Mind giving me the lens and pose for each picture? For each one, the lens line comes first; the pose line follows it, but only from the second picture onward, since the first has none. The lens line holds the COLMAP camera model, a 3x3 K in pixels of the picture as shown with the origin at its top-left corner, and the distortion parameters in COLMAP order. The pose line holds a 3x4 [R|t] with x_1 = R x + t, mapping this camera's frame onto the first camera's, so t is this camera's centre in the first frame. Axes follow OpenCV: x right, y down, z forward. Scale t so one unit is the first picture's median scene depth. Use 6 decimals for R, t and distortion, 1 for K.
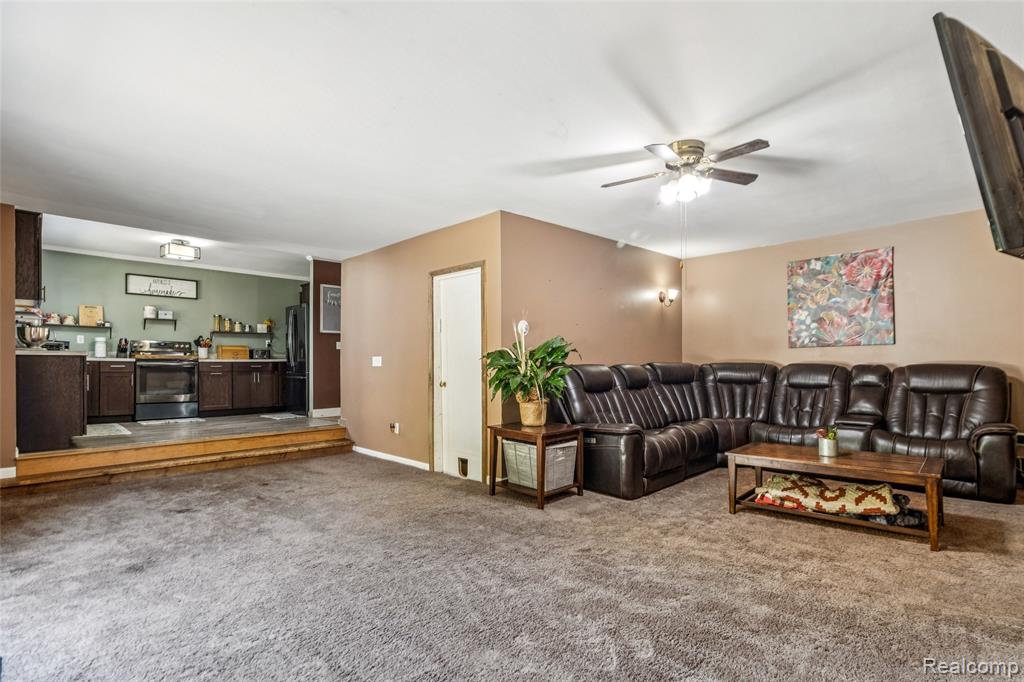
lens RADIAL K [[469.4, 0, 516.6], [0, 469.4, 364.6], [0, 0, 1]] dist [-0.000704, -0.000493]
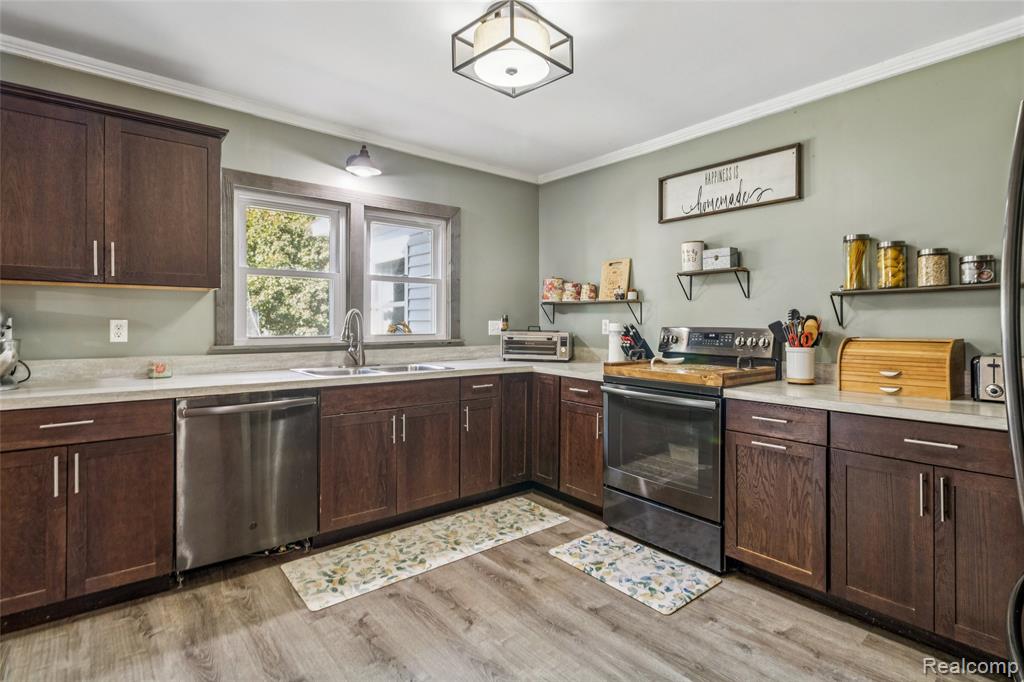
lens RADIAL K [[500.7, 0, 539.6], [0, 500.7, 318.4], [0, 0, 1]] dist [-0.002136, -0.004383]
pose [[-0.072310, -0.005266, -0.997368, -0.333742], [0.001243, 0.999985, -0.005370, -0.055837], [0.997381, -0.001628, -0.072303, 0.892276]]
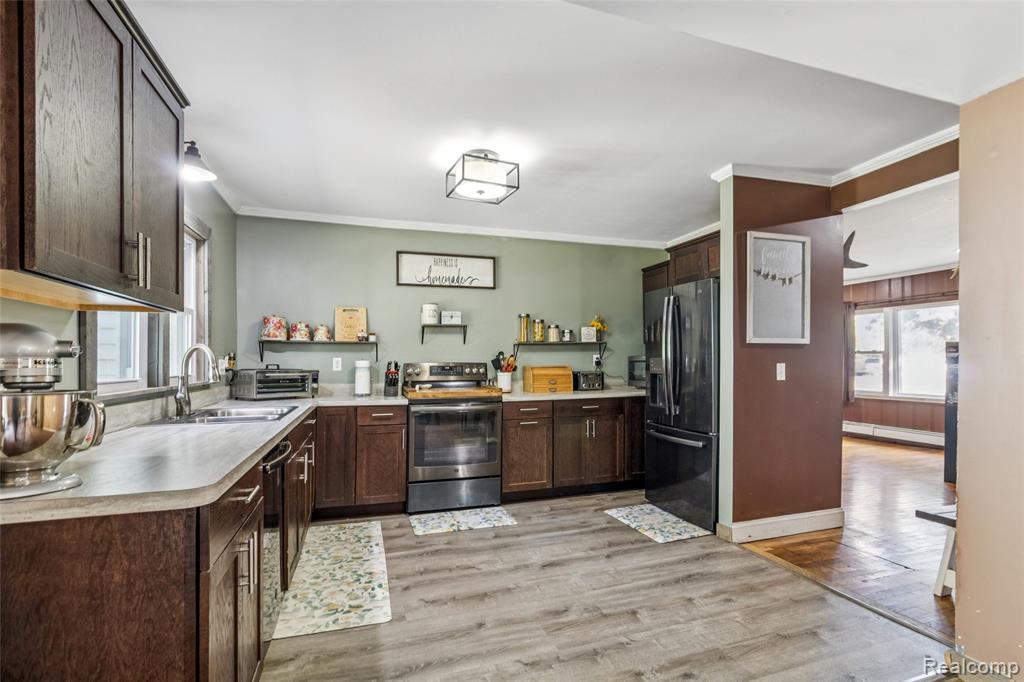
lens RADIAL K [[487.9, 0, 534.5], [0, 487.9, 351.7], [0, 0, 1]] dist [0.002046, -0.000046]
pose [[0.896524, -0.011230, -0.442852, -0.389743], [0.005416, 0.999882, -0.014391, -0.054905], [0.442962, 0.010504, 0.896479, 0.505418]]
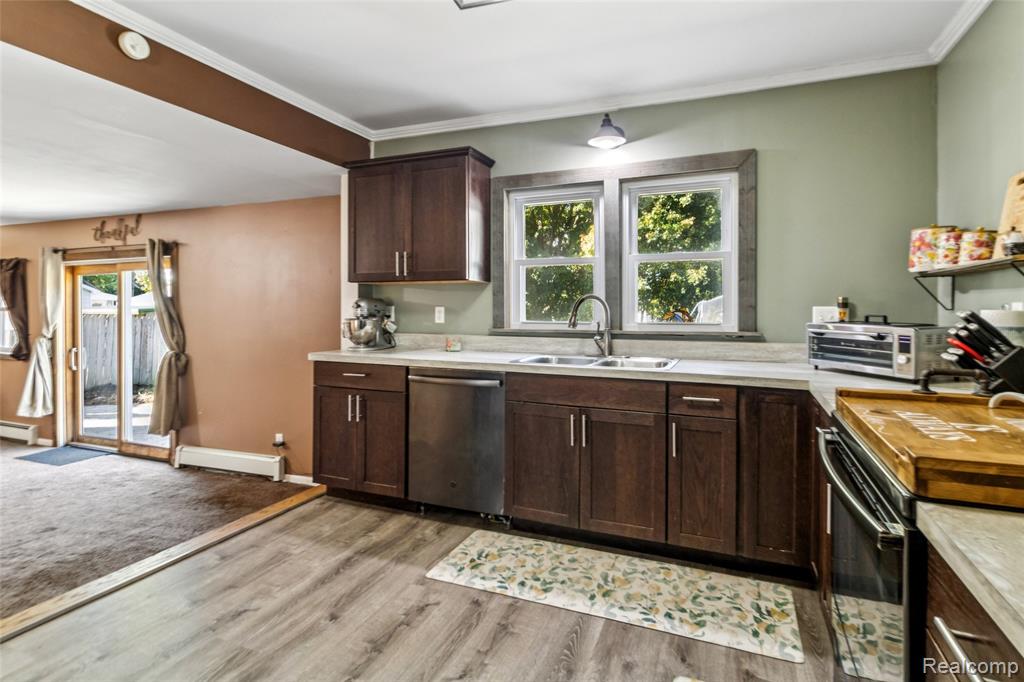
lens RADIAL K [[514.3, 0, 537.1], [0, 514.3, 306.0], [0, 0, 1]] dist [-0.001738, -0.000491]
pose [[-0.920712, -0.001456, -0.390241, -0.548647], [0.001663, 0.999969, -0.007654, -0.054024], [0.390240, -0.007696, -0.920681, 1.061339]]
